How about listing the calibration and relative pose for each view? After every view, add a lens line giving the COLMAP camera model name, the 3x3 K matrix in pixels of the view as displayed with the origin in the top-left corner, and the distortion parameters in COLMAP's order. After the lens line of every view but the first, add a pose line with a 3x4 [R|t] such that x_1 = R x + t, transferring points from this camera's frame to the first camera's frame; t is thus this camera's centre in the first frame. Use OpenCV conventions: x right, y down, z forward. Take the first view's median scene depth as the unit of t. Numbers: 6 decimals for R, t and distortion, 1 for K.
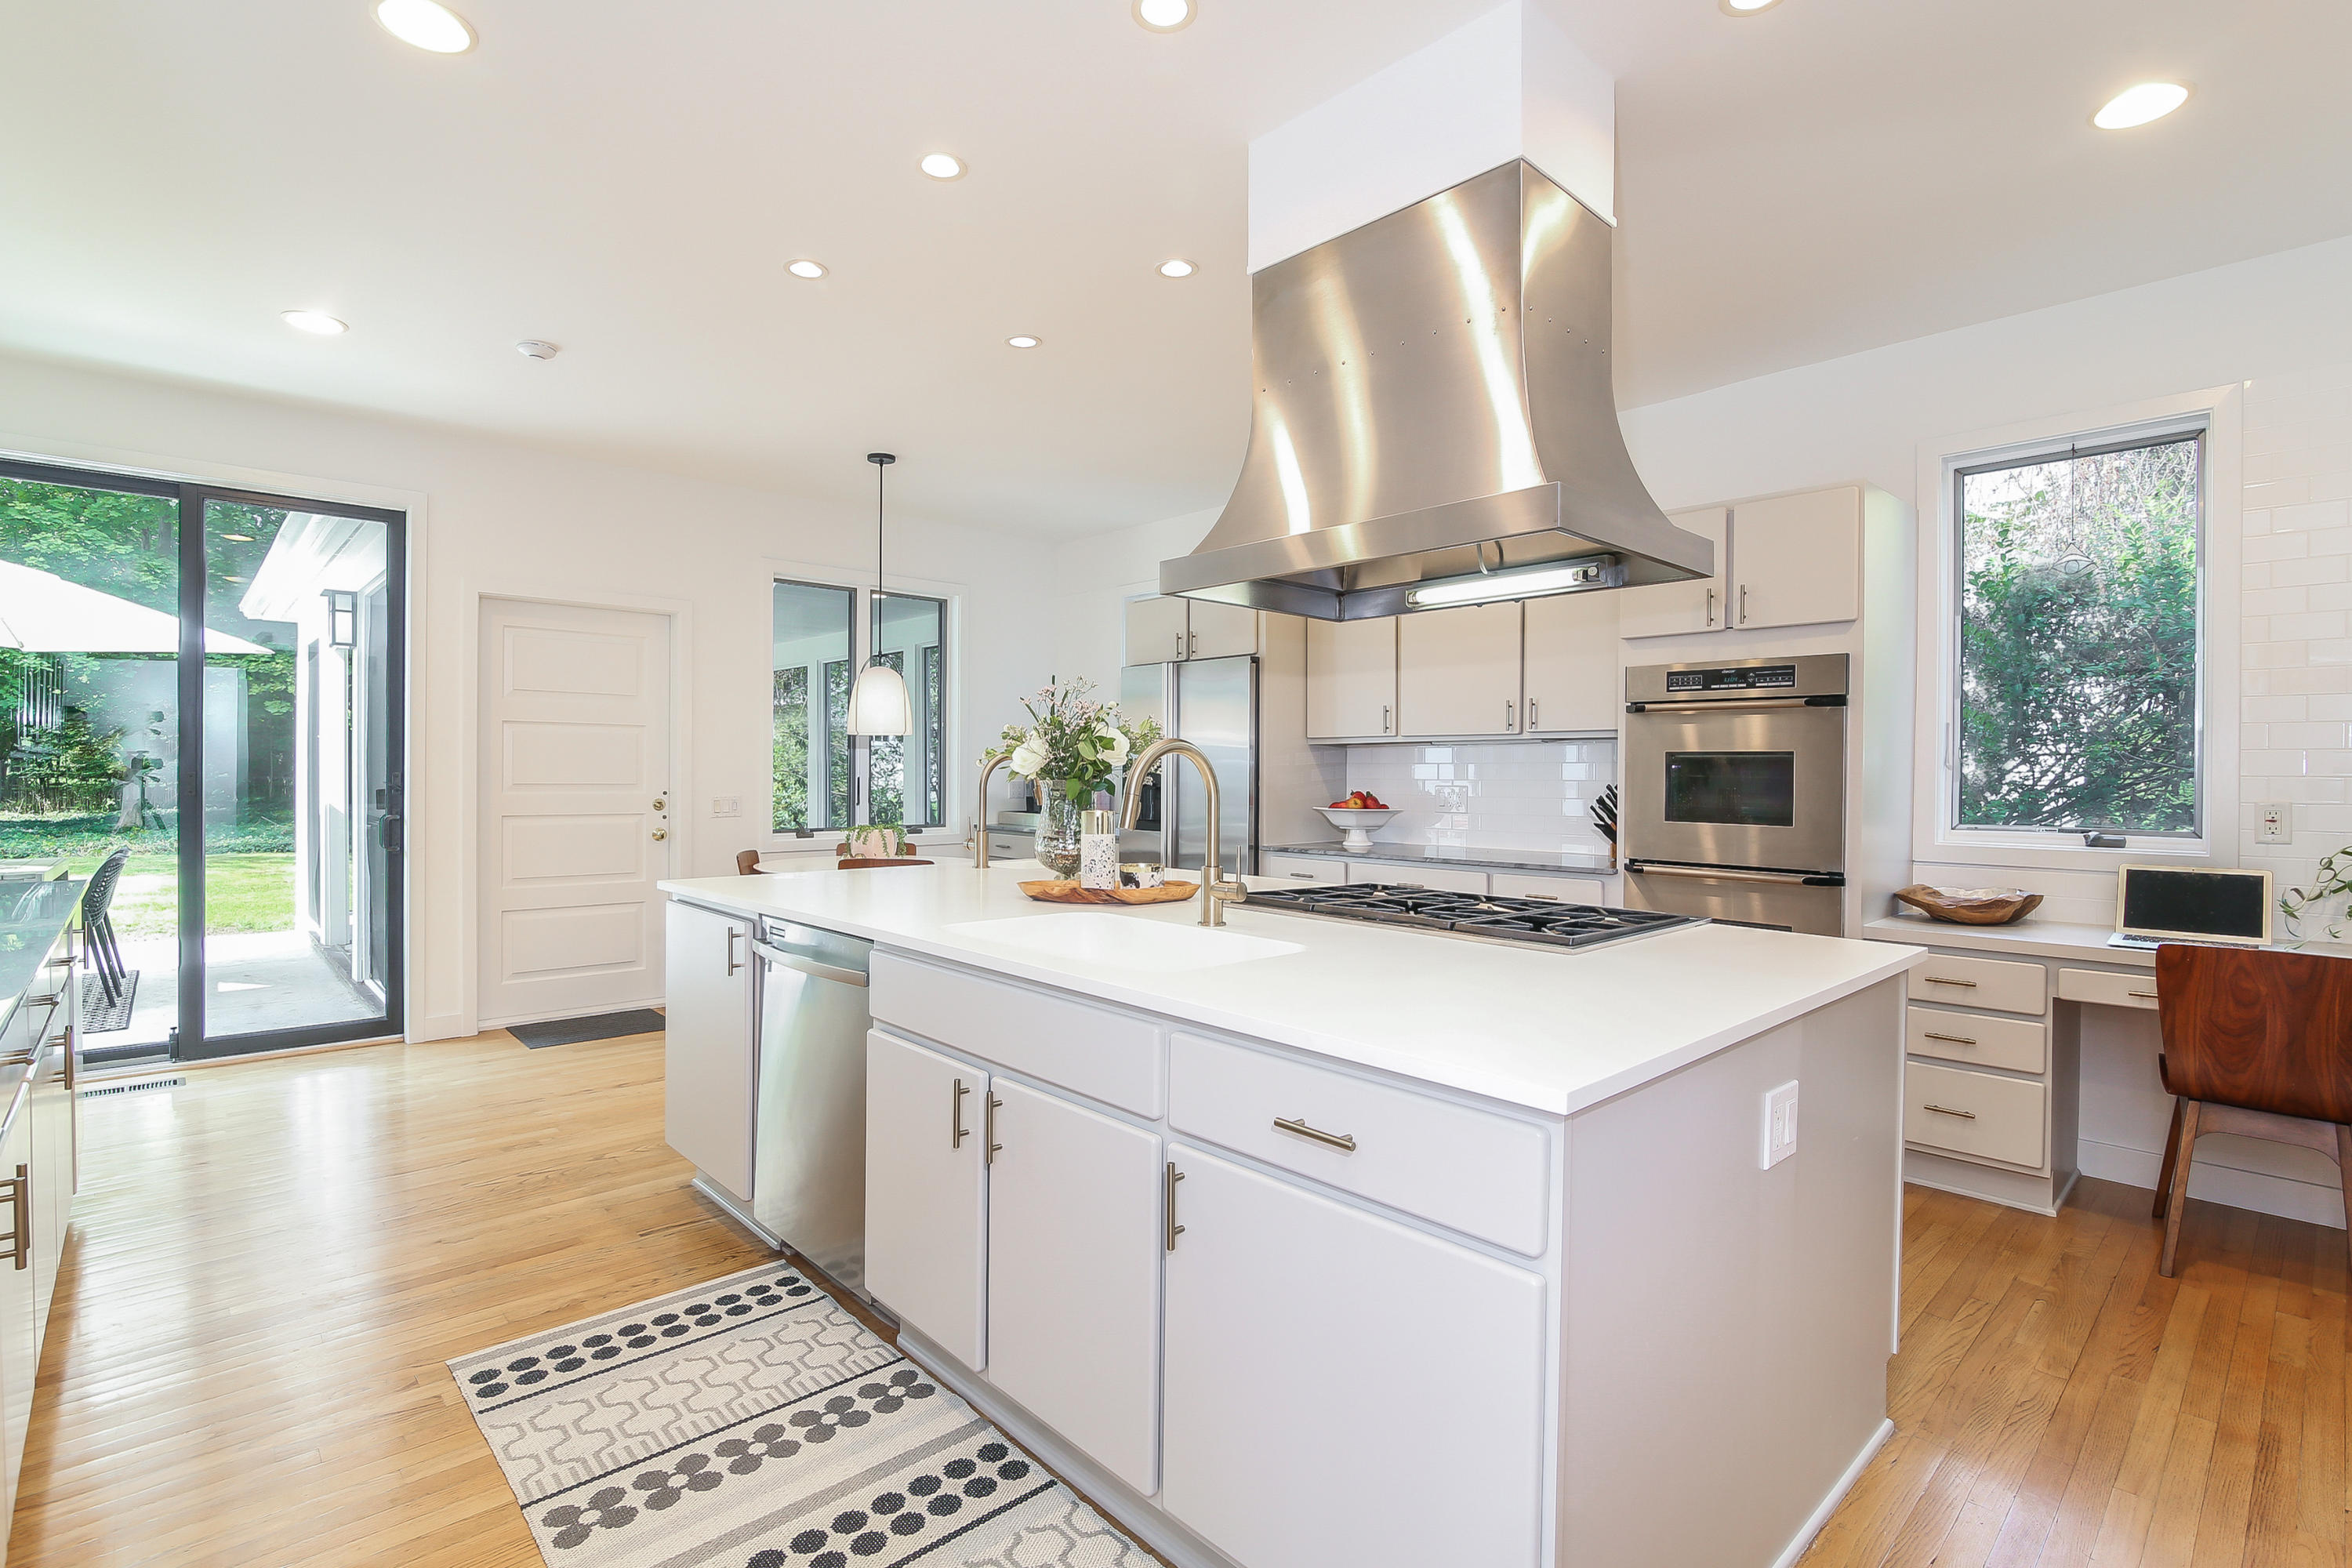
lens RADIAL K [[1084.9, 0, 1173.3], [0, 1084.9, 782.6], [0, 0, 1]] dist [-0.007246, -0.001153]
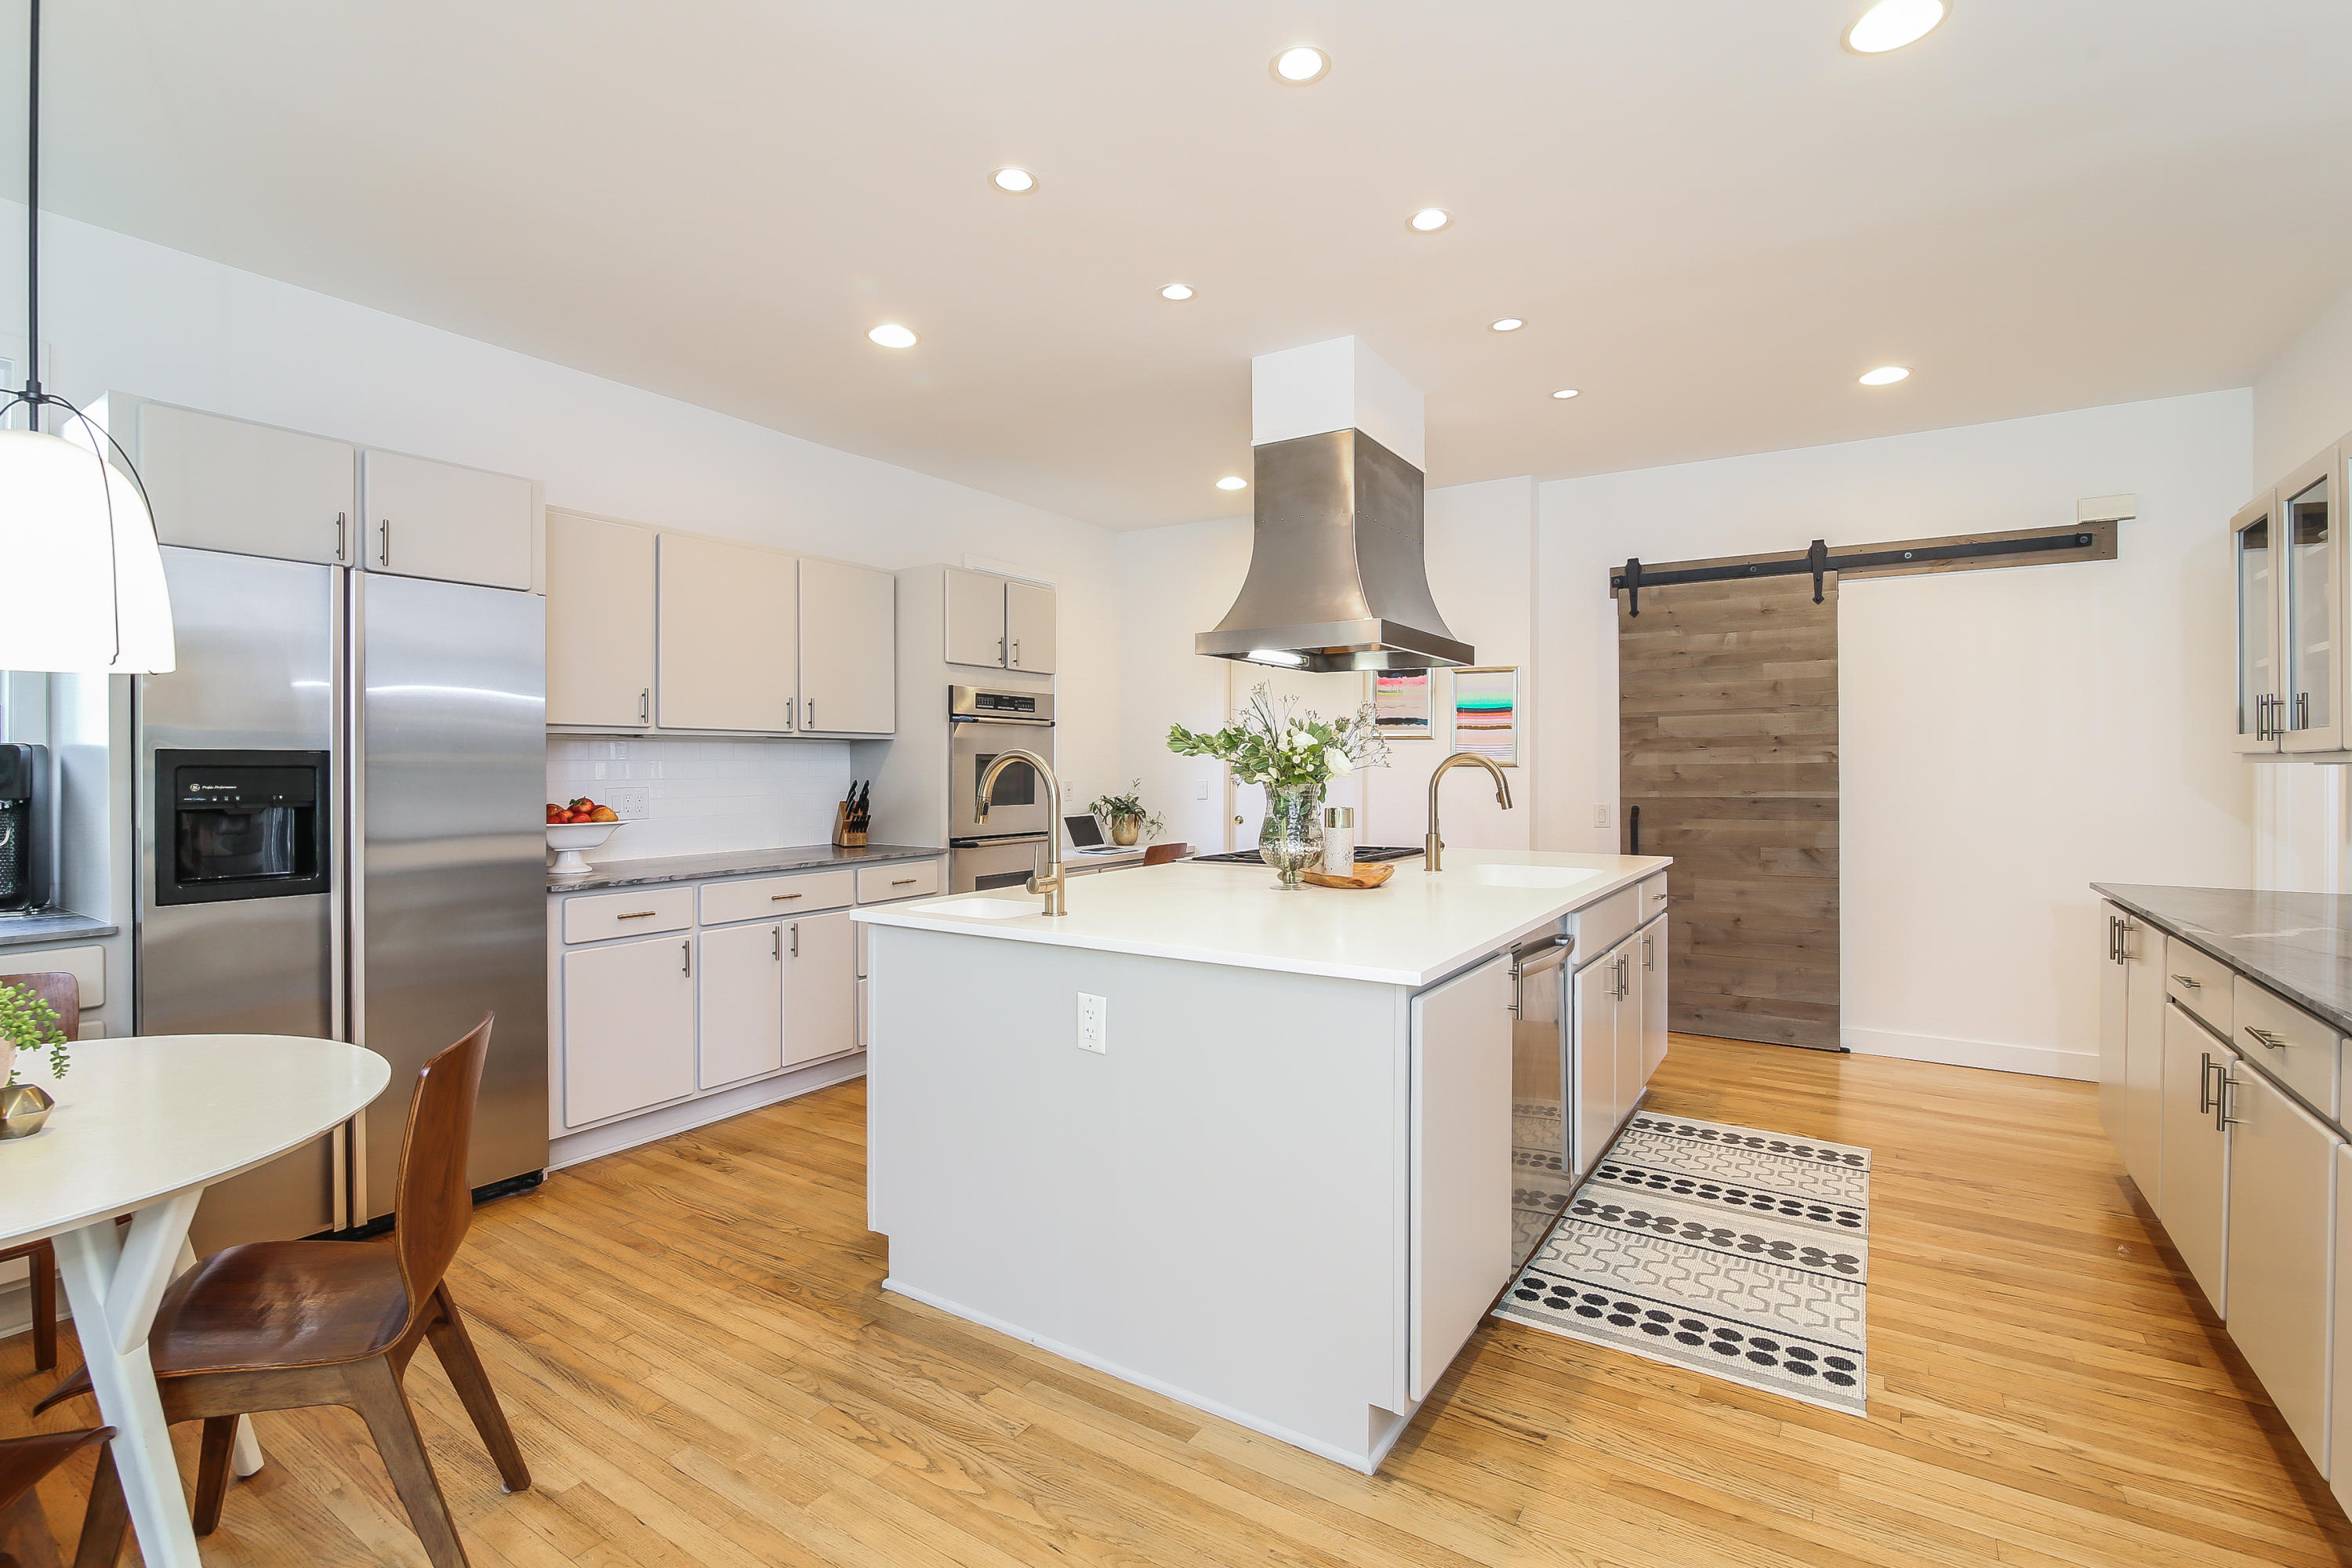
lens RADIAL K [[1084.9, 0, 1166.9], [0, 1084.9, 778.1], [0, 0, 1]] dist [-0.007246, -0.001153]
pose [[-0.237782, -0.009085, 0.971276, -1.485188], [0.011459, 0.999860, 0.012158, -0.022430], [-0.971251, 0.014021, -0.237644, 1.873535]]
